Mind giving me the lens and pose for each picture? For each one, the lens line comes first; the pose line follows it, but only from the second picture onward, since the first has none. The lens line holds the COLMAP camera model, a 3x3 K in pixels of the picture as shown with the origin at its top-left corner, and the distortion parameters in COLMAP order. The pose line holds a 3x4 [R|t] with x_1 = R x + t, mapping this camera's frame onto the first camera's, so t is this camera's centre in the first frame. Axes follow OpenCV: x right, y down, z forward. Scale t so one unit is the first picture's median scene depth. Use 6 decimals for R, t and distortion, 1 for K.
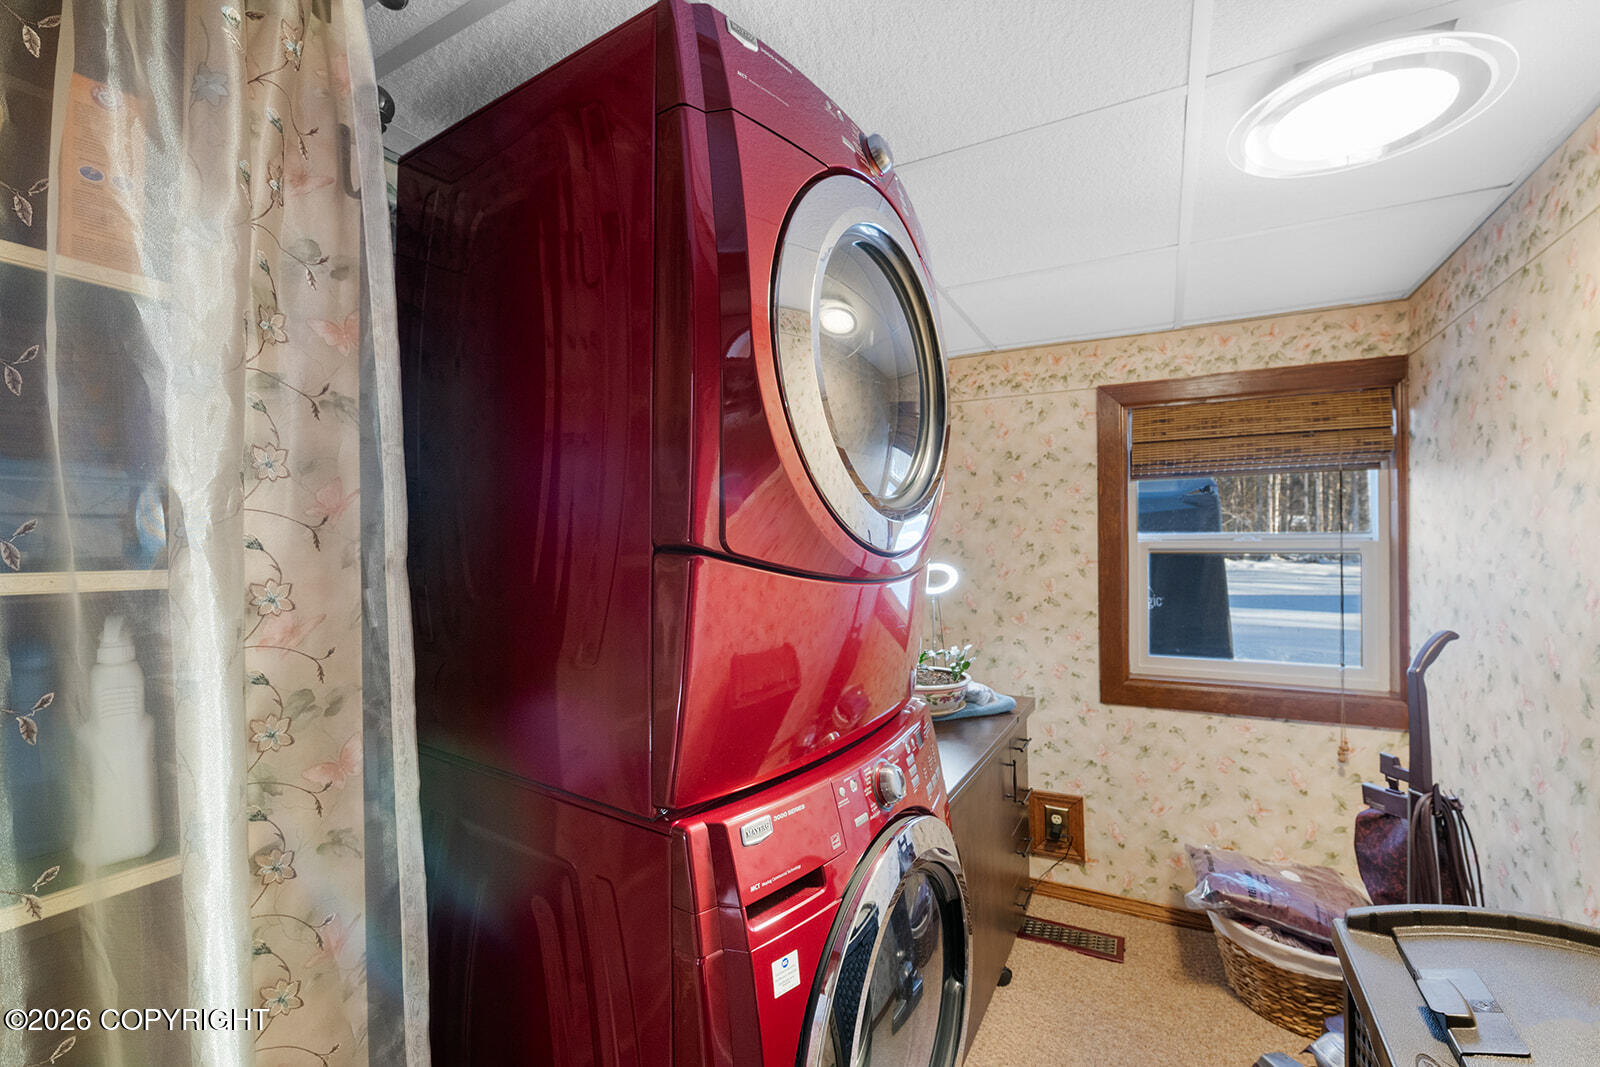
lens RADIAL K [[677.0, 0, 801.7], [0, 677.0, 548.8], [0, 0, 1]] dist [-0.013985, -0.002181]
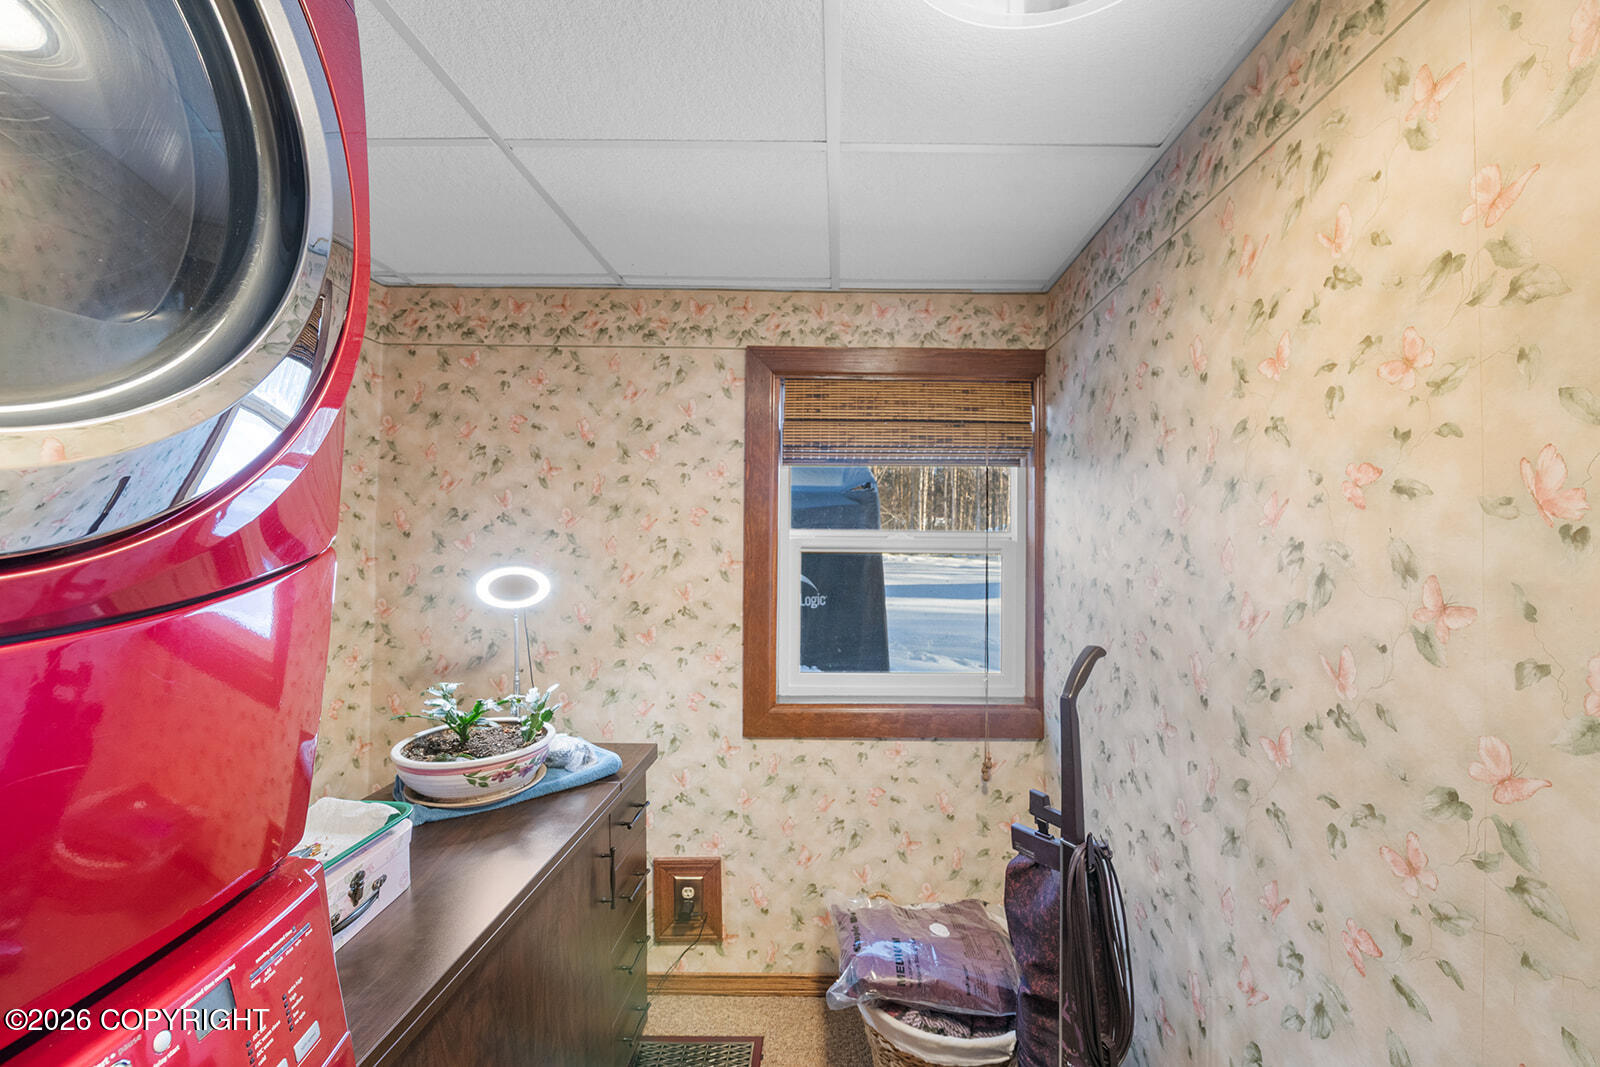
lens RADIAL K [[677.0, 0, 801.7], [0, 677.0, 548.8], [0, 0, 1]] dist [-0.013985, -0.002181]
pose [[0.906002, 0.007684, 0.423204, 0.171871], [-0.012266, 0.999892, 0.008106, -0.004731], [-0.423096, -0.012535, 0.905998, 0.254035]]
